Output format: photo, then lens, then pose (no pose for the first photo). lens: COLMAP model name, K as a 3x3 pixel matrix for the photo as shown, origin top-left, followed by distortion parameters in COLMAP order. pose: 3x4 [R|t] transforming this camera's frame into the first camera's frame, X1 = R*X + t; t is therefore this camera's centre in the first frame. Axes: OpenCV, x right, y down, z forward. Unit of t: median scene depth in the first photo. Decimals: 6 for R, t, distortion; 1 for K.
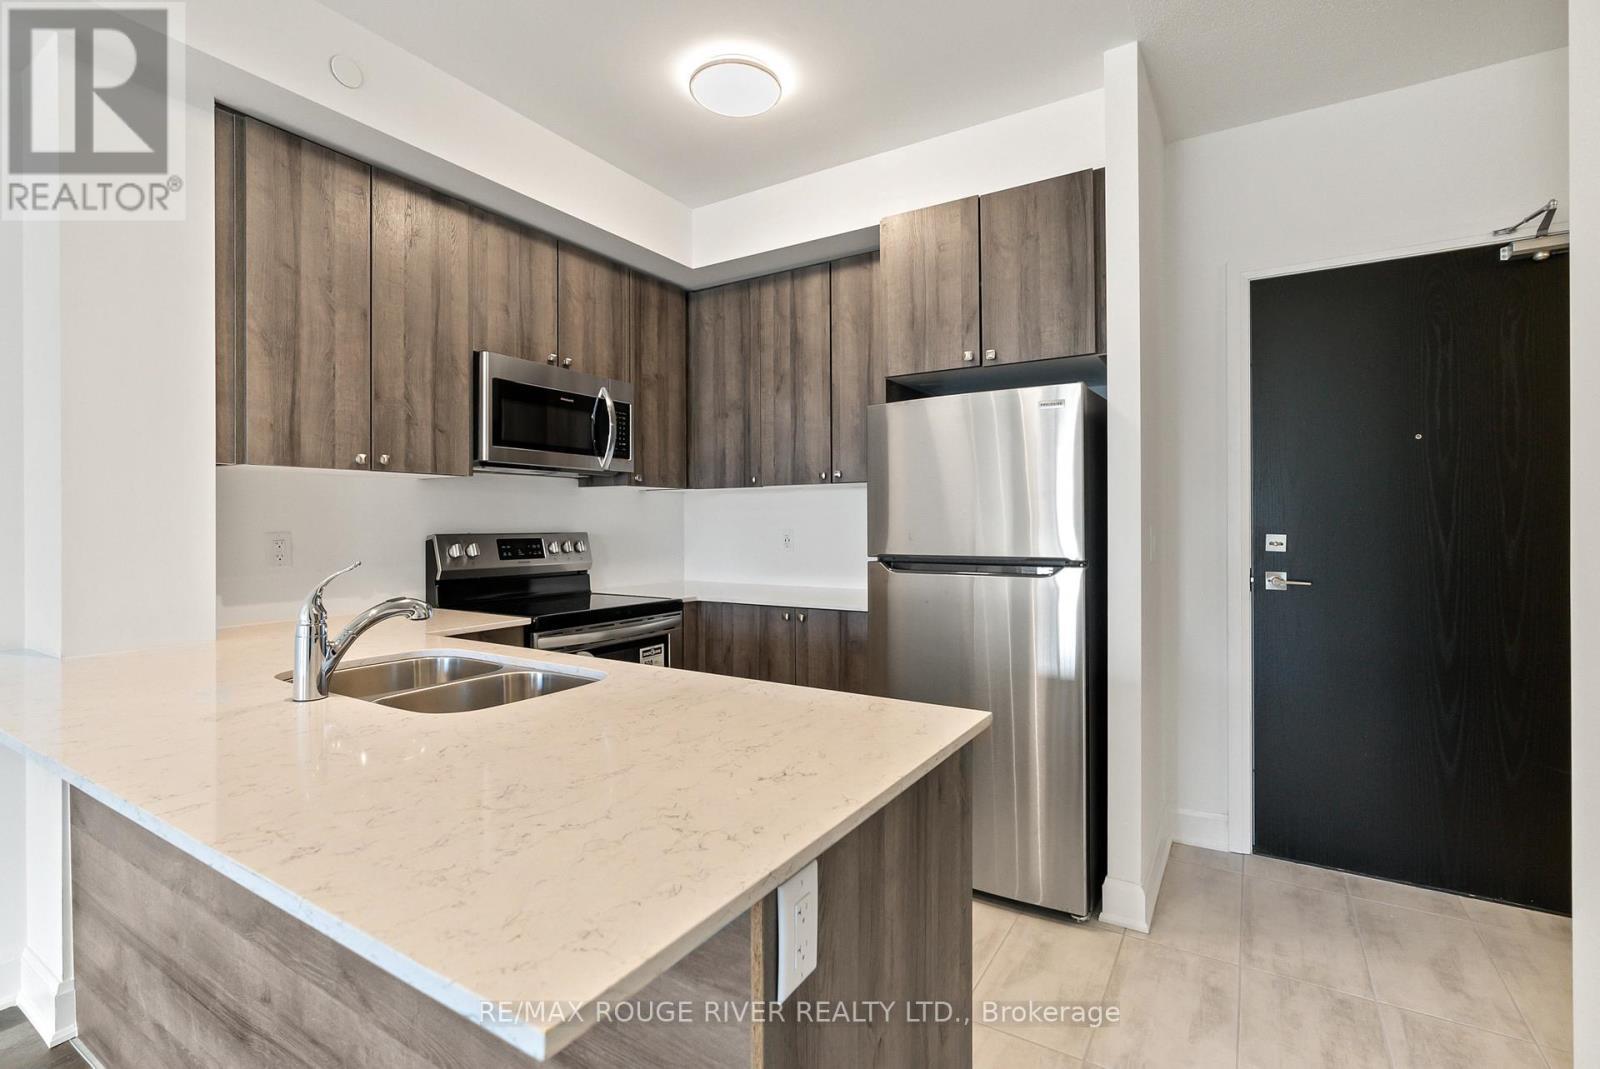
lens RADIAL K [[725.7, 0, 804.2], [0, 725.7, 526.1], [0, 0, 1]] dist [-0.014663, 0.005348]
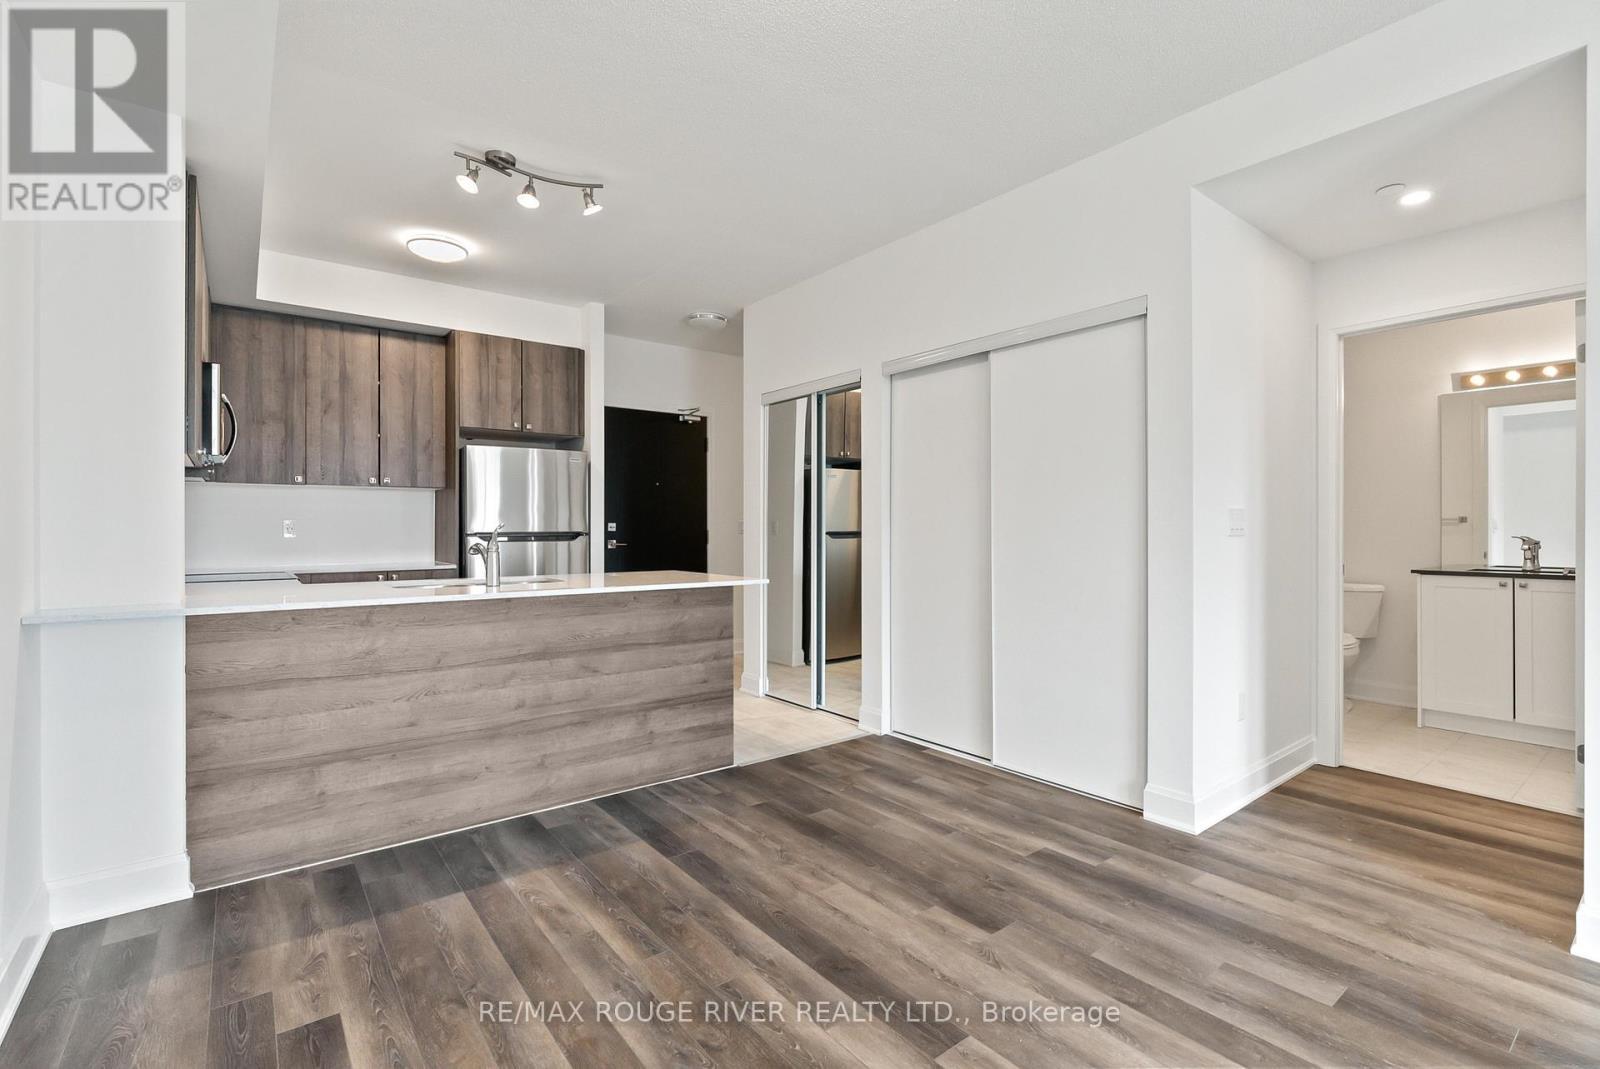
lens RADIAL K [[725.7, 0, 809.7], [0, 725.7, 528.6], [0, 0, 1]] dist [-0.014663, 0.005348]
pose [[0.343863, 0.002415, 0.939017, -1.122463], [0.005572, 0.999974, -0.004612, 0.038675], [-0.939003, 0.006818, 0.343840, -0.305138]]
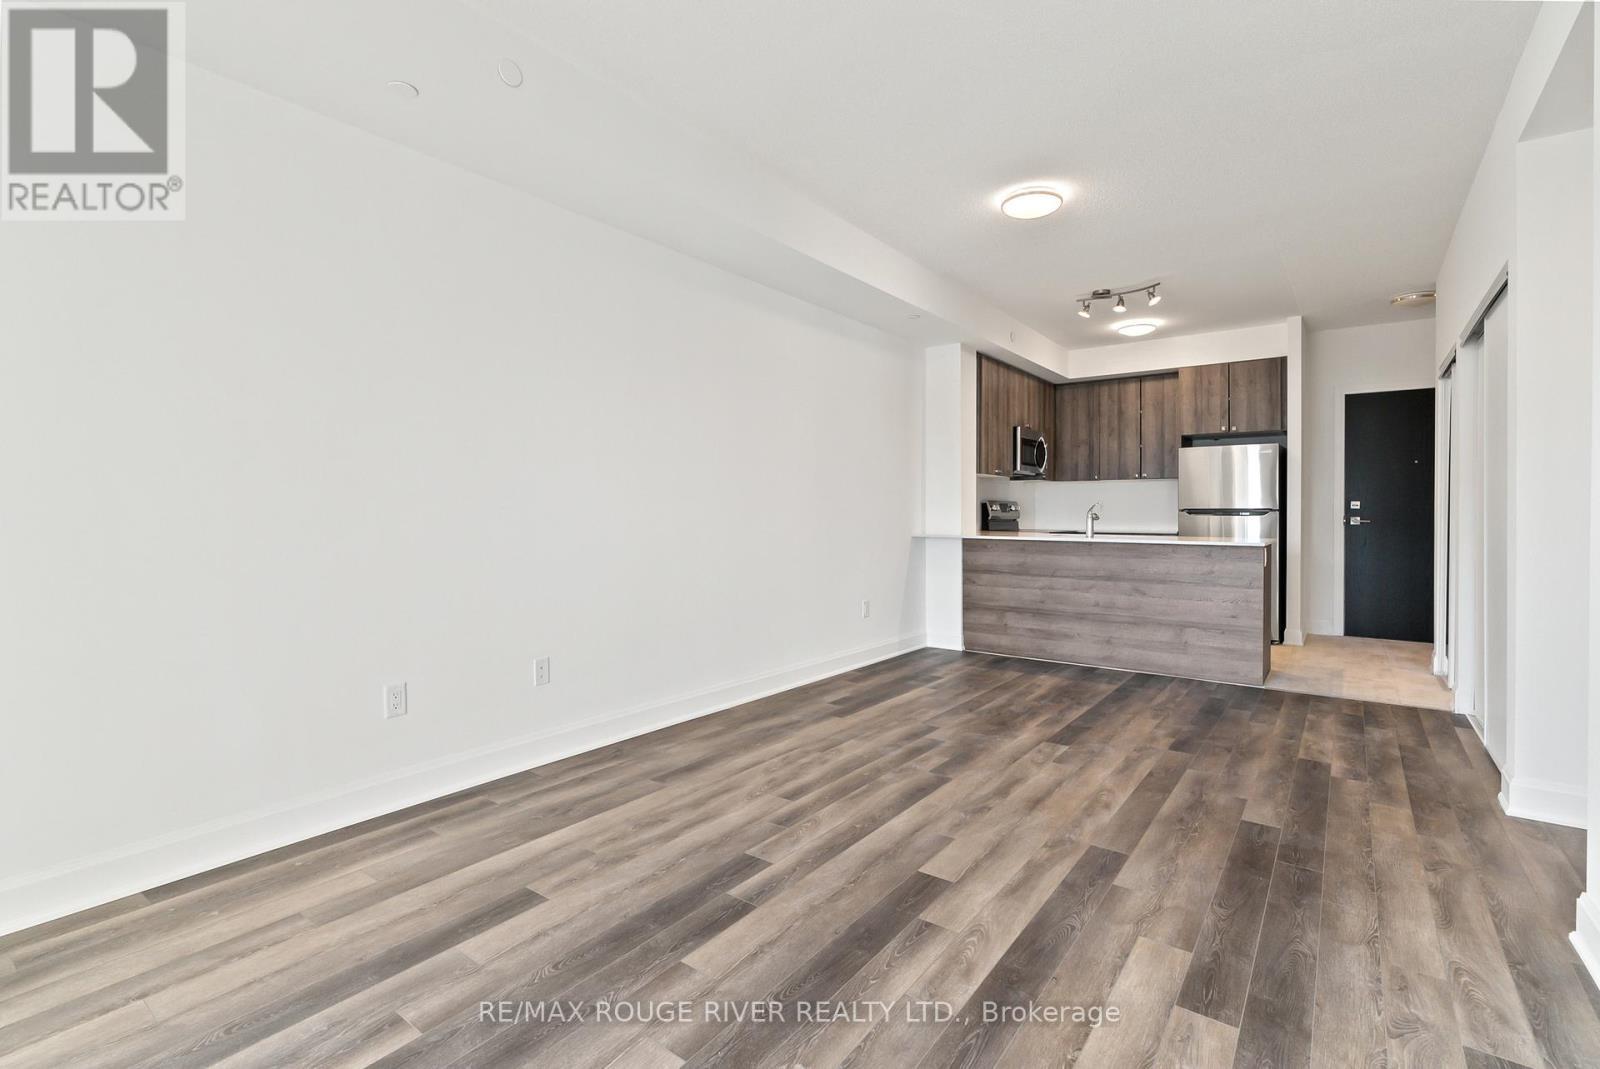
lens RADIAL K [[725.7, 0, 795.8], [0, 725.7, 521.7], [0, 0, 1]] dist [-0.014663, 0.005348]
pose [[0.995082, 0.005456, -0.098901, -0.878058], [-0.004530, 0.999944, 0.009578, 0.059458], [0.098948, -0.009083, 0.995051, -1.434368]]
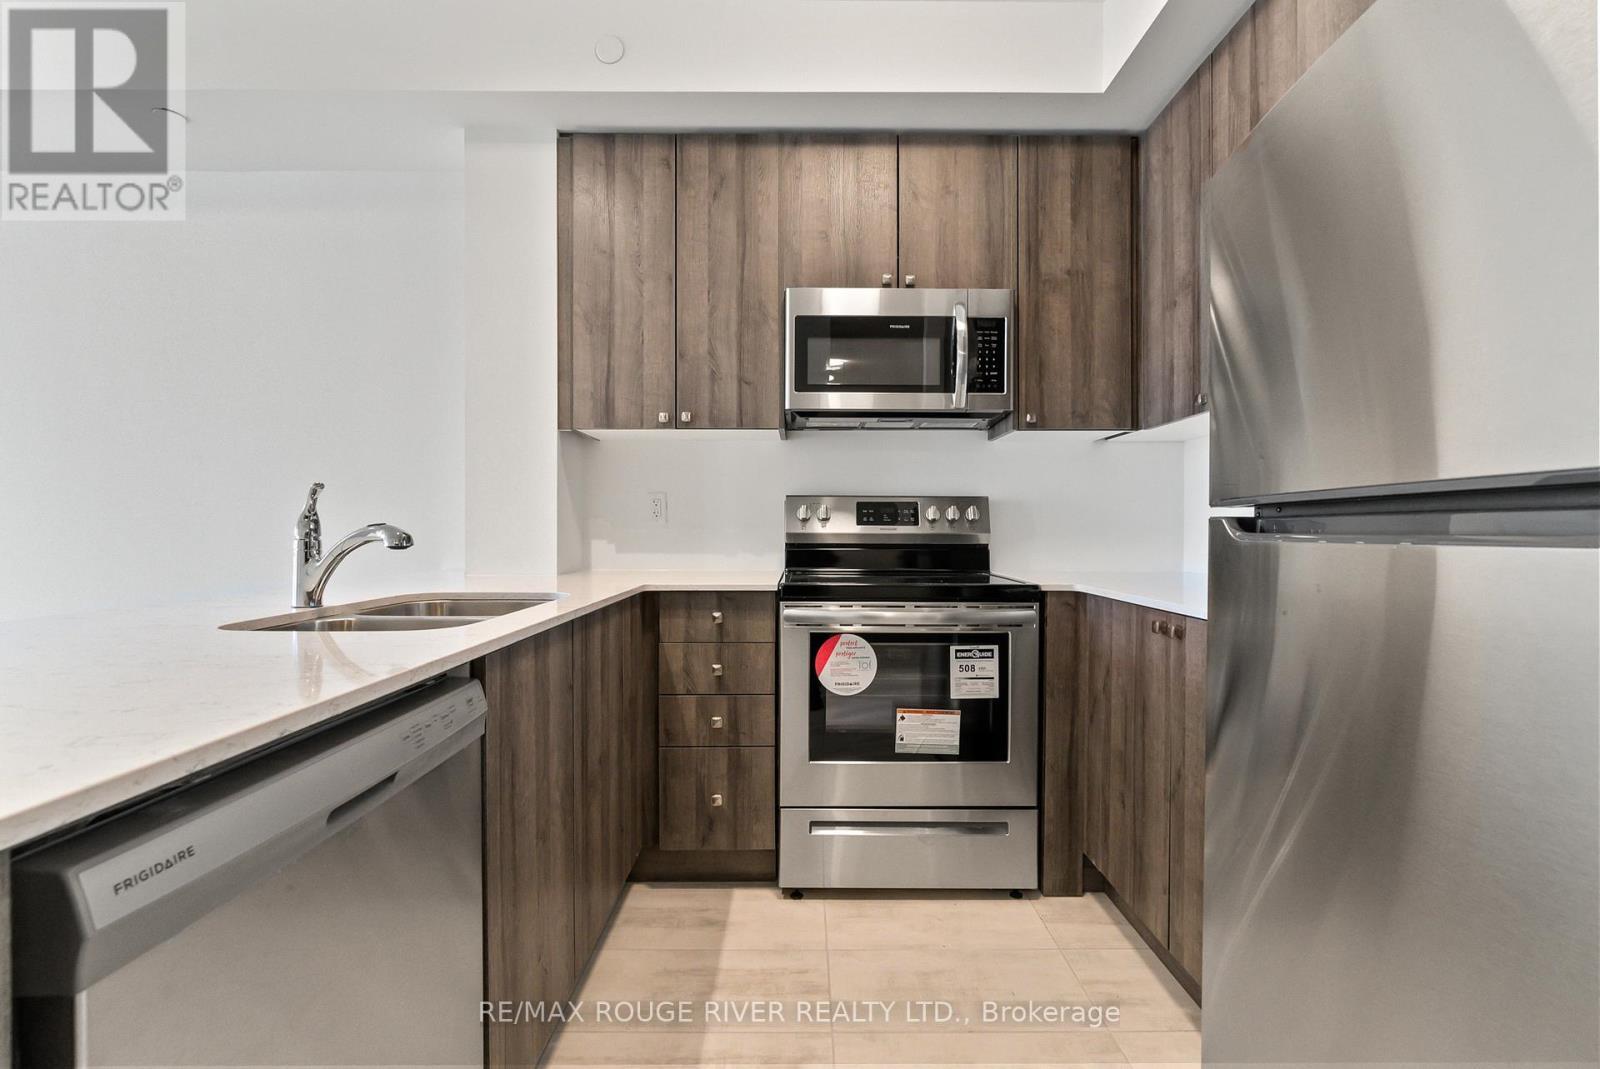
lens RADIAL K [[725.7, 0, 806.5], [0, 725.7, 534.1], [0, 0, 1]] dist [-0.014663, 0.005348]
pose [[0.532477, 0.011619, -0.846365, 0.312779], [-0.006700, 0.999932, 0.009512, 0.051923], [0.846418, 0.000606, 0.532519, 0.494612]]
